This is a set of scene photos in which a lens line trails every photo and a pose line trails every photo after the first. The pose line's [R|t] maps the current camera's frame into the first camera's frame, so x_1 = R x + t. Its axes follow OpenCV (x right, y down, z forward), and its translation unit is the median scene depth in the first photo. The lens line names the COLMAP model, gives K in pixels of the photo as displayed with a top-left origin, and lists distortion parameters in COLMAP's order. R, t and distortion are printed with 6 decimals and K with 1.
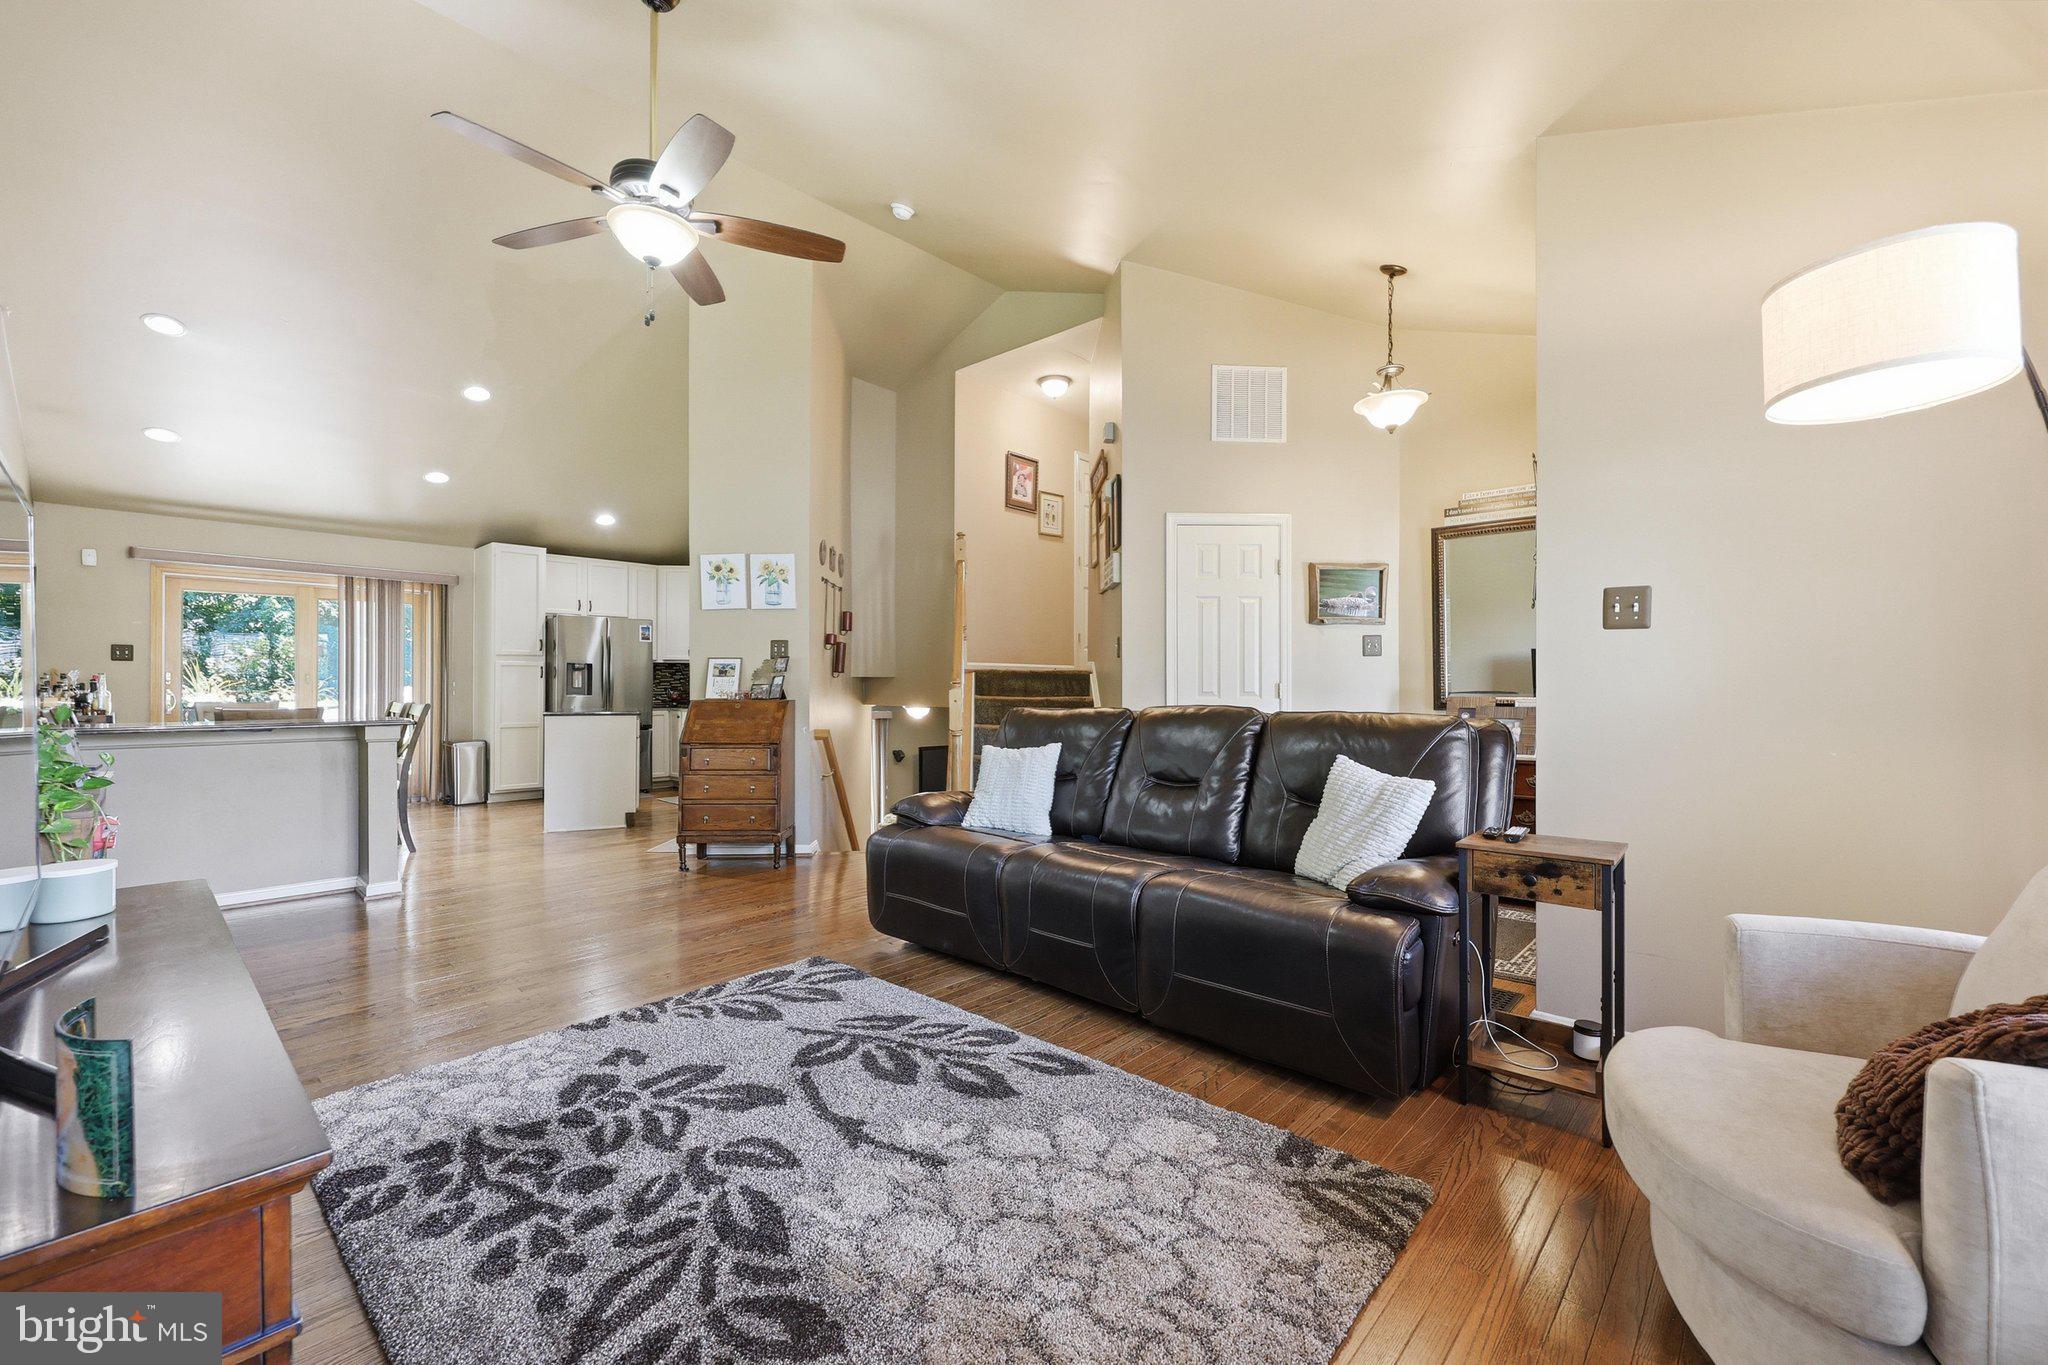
lens RADIAL K [[835.9, 0, 1037.0], [0, 835.9, 679.6], [0, 0, 1]] dist [-0.005205, 0.000362]
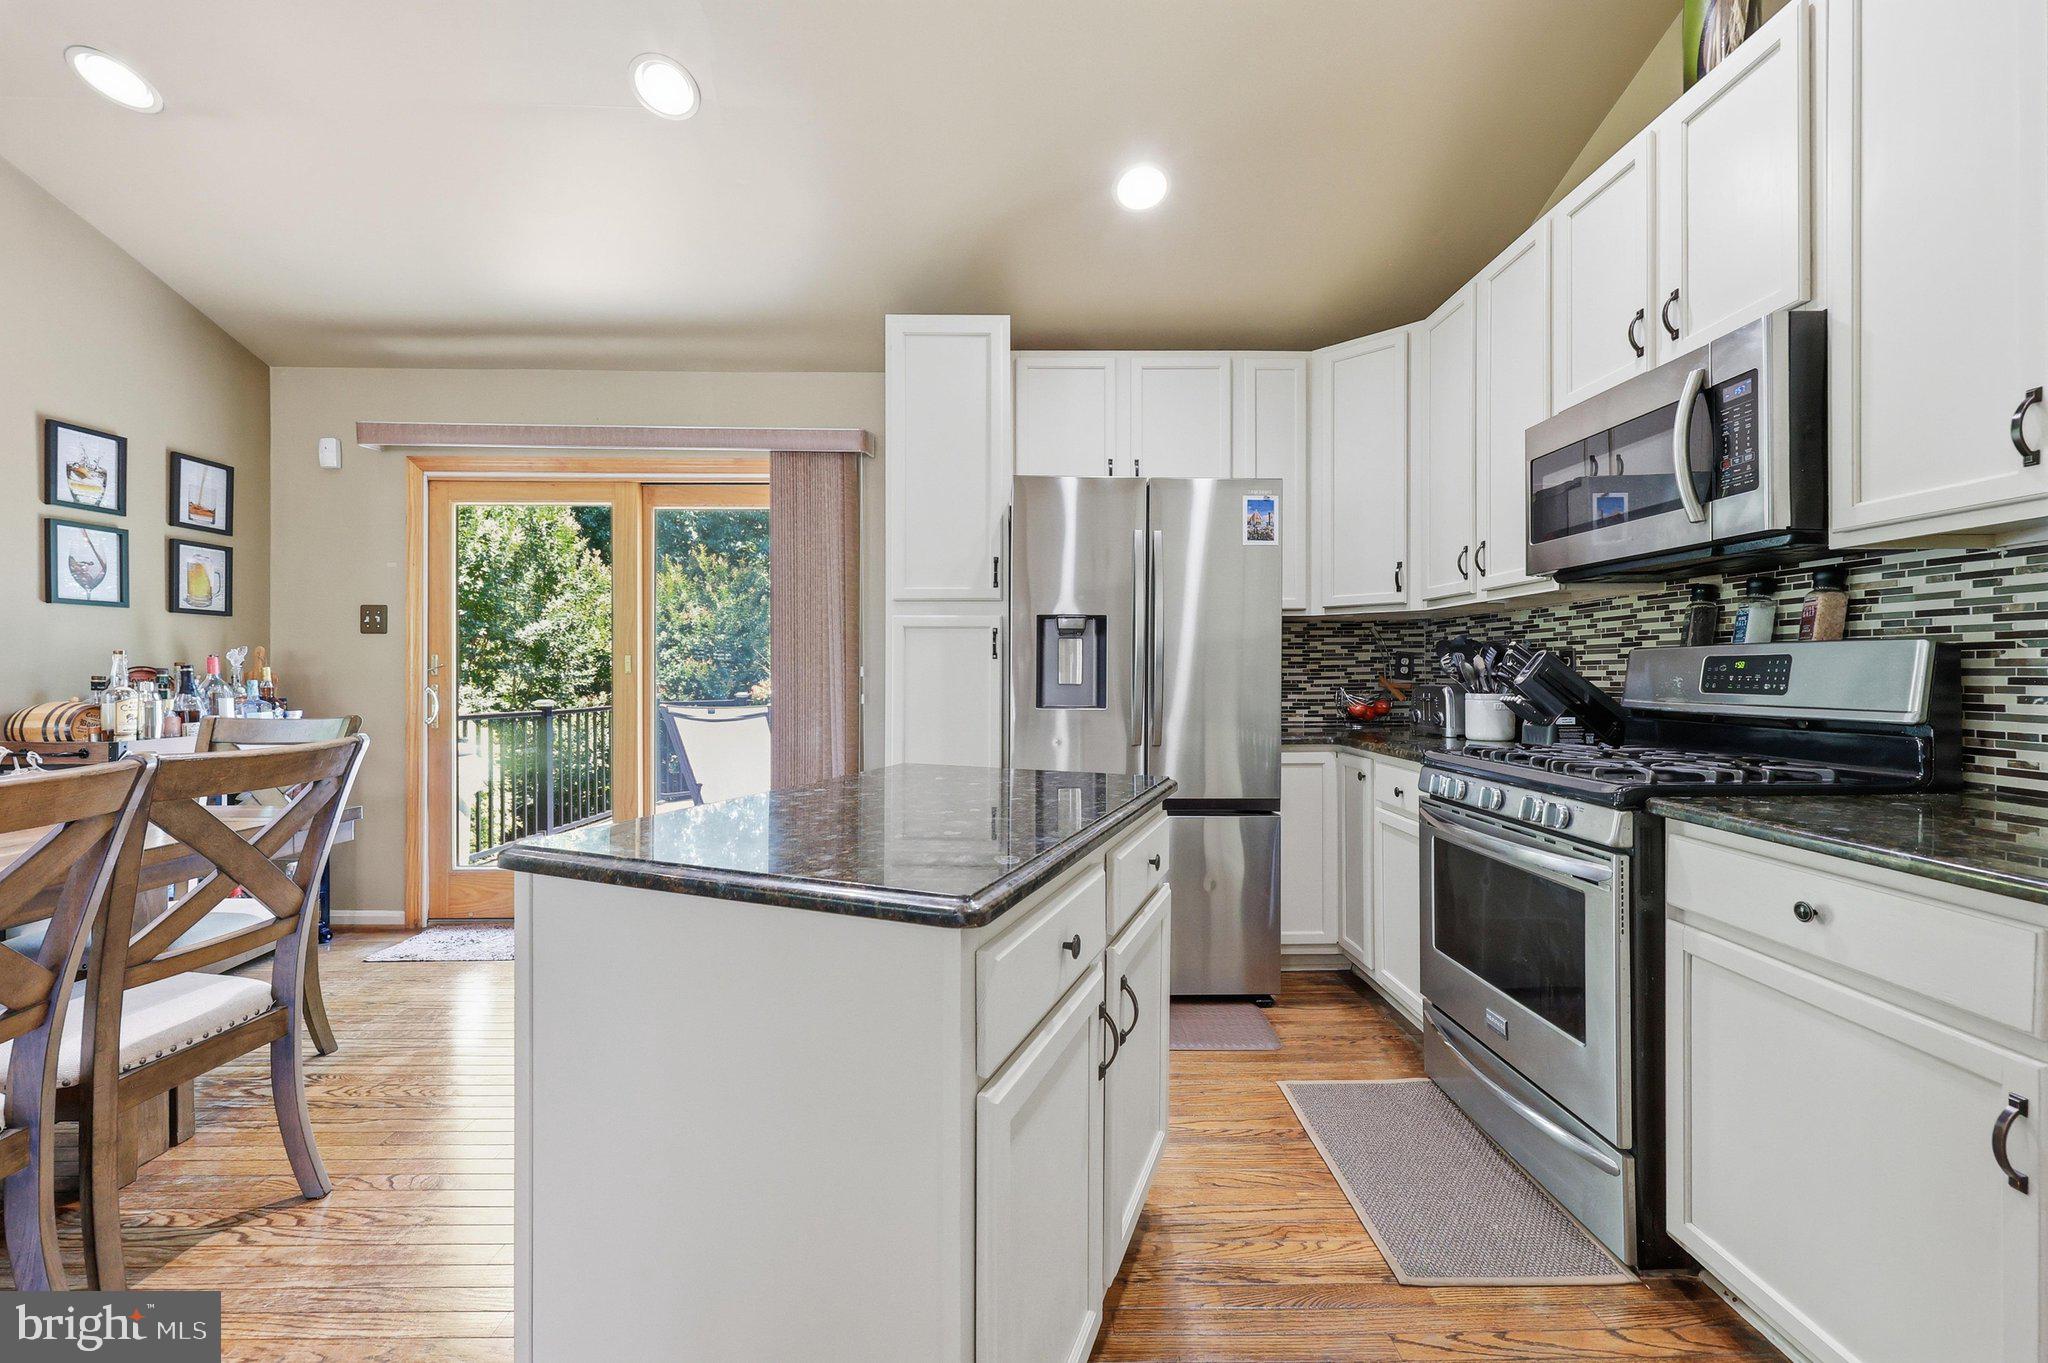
lens RADIAL K [[825.8, 0, 1027.8], [0, 825.8, 672.5], [0, 0, 1]] dist [0.000143, 0.000133]
pose [[0.687977, -0.003251, -0.725725, -1.048559], [0.003679, 0.999993, -0.000991, 0.015341], [0.725723, -0.001988, 0.687984, 2.508225]]
